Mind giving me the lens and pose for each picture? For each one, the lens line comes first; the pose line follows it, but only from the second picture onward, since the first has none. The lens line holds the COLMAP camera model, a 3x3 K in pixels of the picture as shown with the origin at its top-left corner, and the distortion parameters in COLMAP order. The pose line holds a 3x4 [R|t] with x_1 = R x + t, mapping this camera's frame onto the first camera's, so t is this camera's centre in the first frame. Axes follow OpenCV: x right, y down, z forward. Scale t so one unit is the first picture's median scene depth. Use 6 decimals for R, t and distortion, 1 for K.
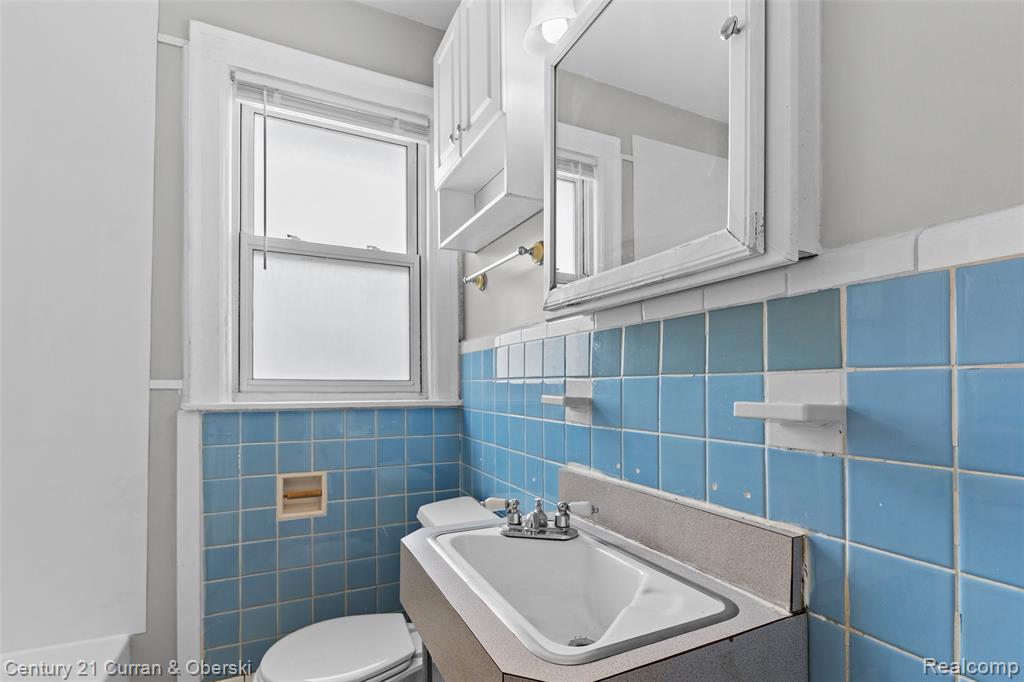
lens RADIAL K [[480.9, 0, 512.9], [0, 480.9, 387.0], [0, 0, 1]] dist [-0.002133, 0.000528]
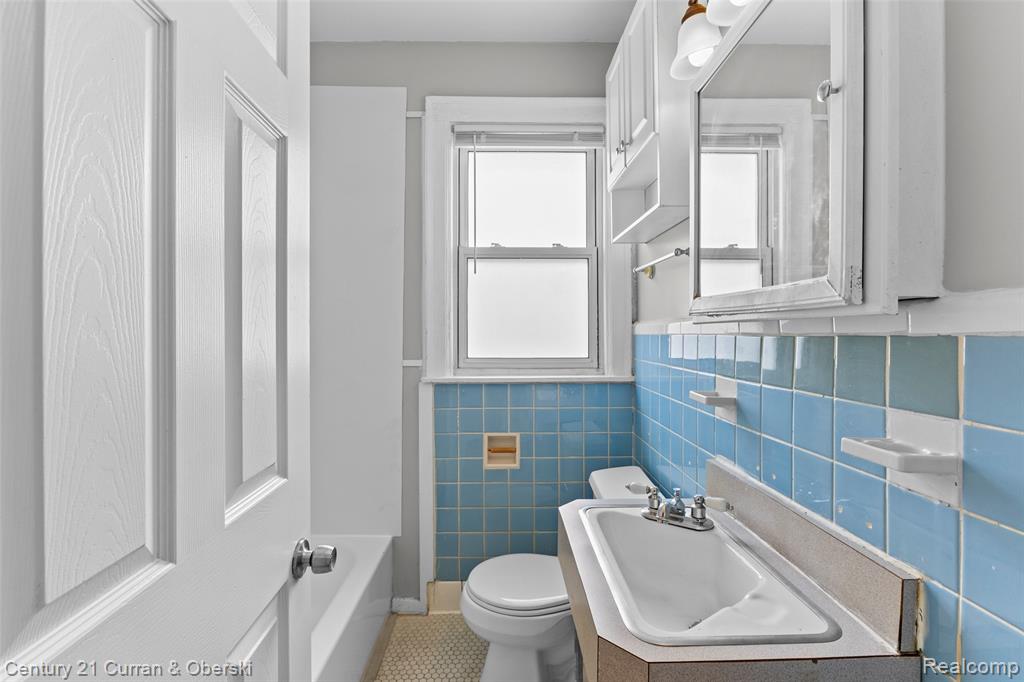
lens RADIAL K [[462.9, 0, 512.7], [0, 462.9, 338.5], [0, 0, 1]] dist [-0.012324, -0.000061]
pose [[0.906268, 0.003821, -0.422685, 0.120466], [0.002120, 0.999905, 0.013583, -0.102177], [0.422697, -0.013206, 0.906175, -0.103084]]
